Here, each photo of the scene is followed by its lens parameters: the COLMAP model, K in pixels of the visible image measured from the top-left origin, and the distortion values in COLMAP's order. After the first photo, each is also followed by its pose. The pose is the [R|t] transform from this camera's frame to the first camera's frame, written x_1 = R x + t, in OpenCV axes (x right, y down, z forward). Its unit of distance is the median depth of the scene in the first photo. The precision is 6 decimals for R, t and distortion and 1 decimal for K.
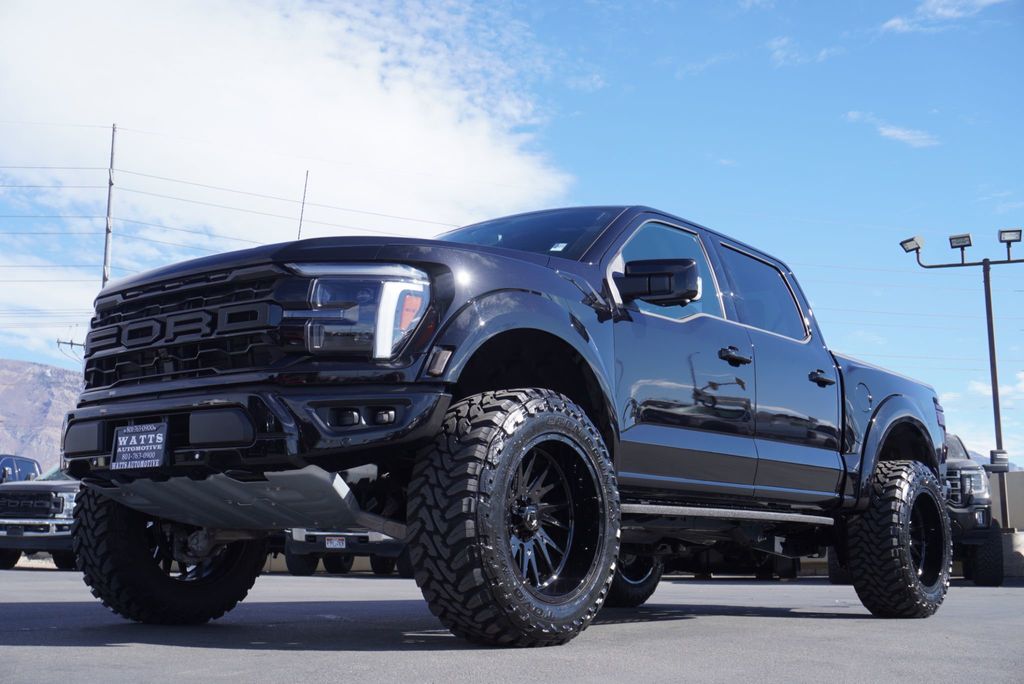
lens RADIAL K [[1264.6, 0, 546.7], [0, 1264.6, 341.9], [0, 0, 1]] dist [-0.000102, 0.016218]
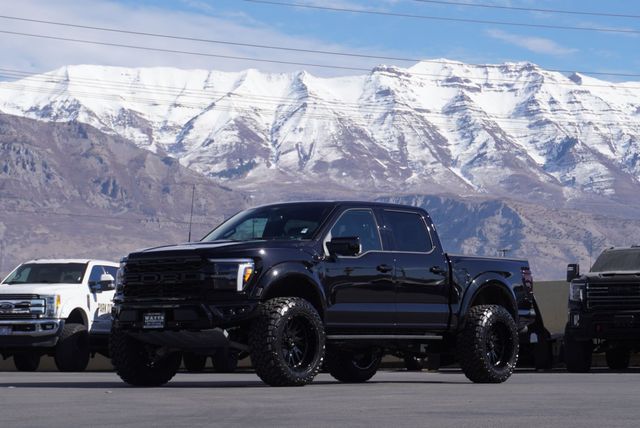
lens RADIAL K [[1707.4, 0, 320.0], [0, 1707.4, 214.0], [0, 0, 1]] dist [0.433575, -0.244937]
pose [[0.999272, -0.015699, -0.034774, 0.190002], [0.018735, 0.995875, 0.088779, -0.488680], [0.033237, -0.089366, 0.995444, -2.799775]]
